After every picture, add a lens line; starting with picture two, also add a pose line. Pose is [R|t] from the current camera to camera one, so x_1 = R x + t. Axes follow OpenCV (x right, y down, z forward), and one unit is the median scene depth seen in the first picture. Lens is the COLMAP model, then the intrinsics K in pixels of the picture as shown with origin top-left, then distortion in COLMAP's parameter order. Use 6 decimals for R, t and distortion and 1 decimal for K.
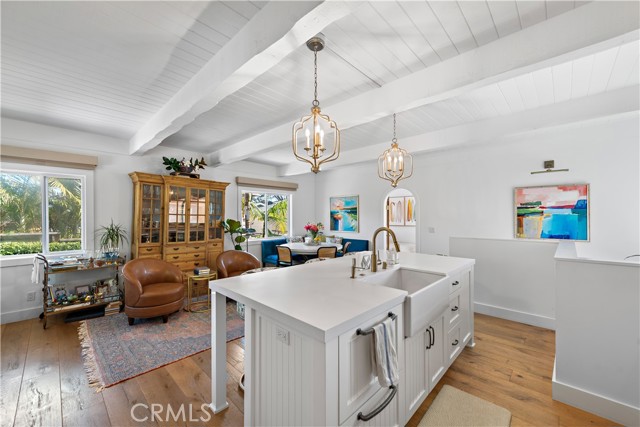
lens RADIAL K [[254.5, 0, 320.0], [0, 254.5, 213.5], [0, 0, 1]] dist [0.011858, -0.000557]
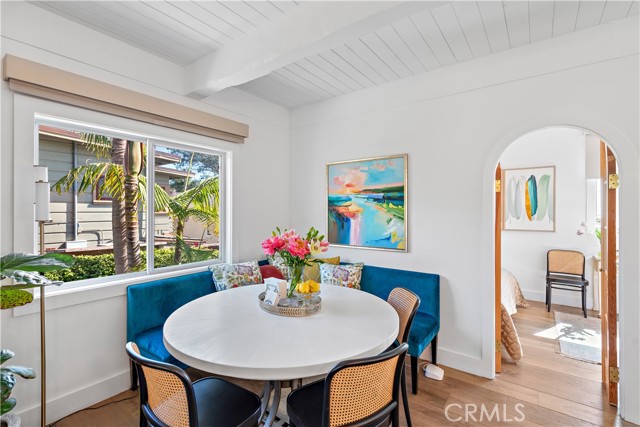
lens RADIAL K [[293.1, 0, 320.0], [0, 293.1, 213.5], [0, 0, 1]] dist [0.003740, 0.000829]
pose [[0.992568, 0.004122, 0.121620, -0.034566], [-0.006386, 0.999813, 0.018233, 0.009973], [-0.121522, -0.018874, 0.992409, 0.601292]]
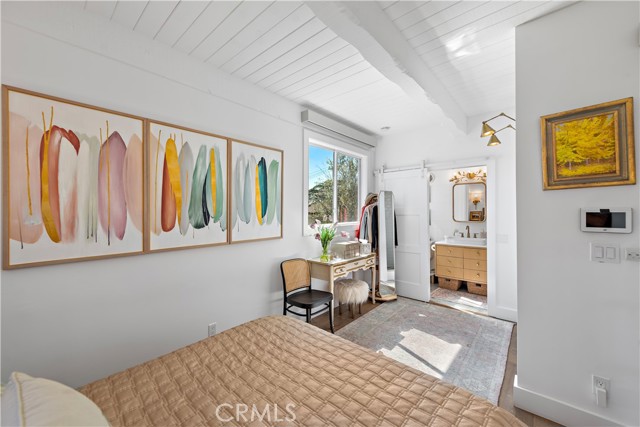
lens RADIAL K [[254.5, 0, 320.0], [0, 254.5, 213.5], [0, 0, 1]] dist [0.011858, -0.000557]
pose [[-0.043042, -0.001677, 0.999072, 0.143786], [-0.001488, 0.999998, 0.001614, 0.018205], [-0.999072, -0.001417, -0.043044, 1.183804]]
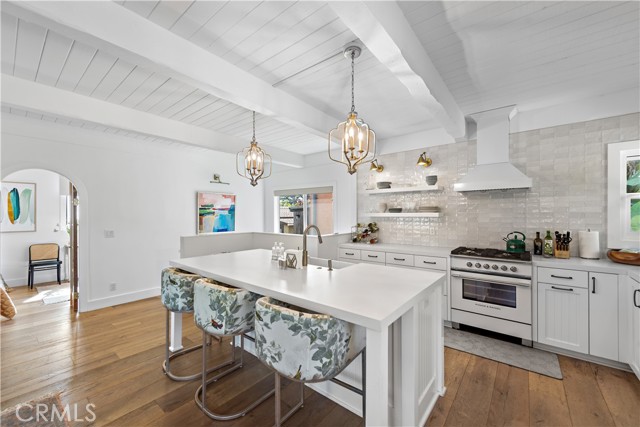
lens RADIAL K [[254.5, 0, 320.0], [0, 254.5, 213.5], [0, 0, 1]] dist [0.011858, -0.000557]
pose [[-0.083726, 0.009302, 0.996445, -0.318335], [-0.008443, 0.999914, -0.010044, 0.005144], [-0.996453, -0.009254, -0.083640, 0.367570]]
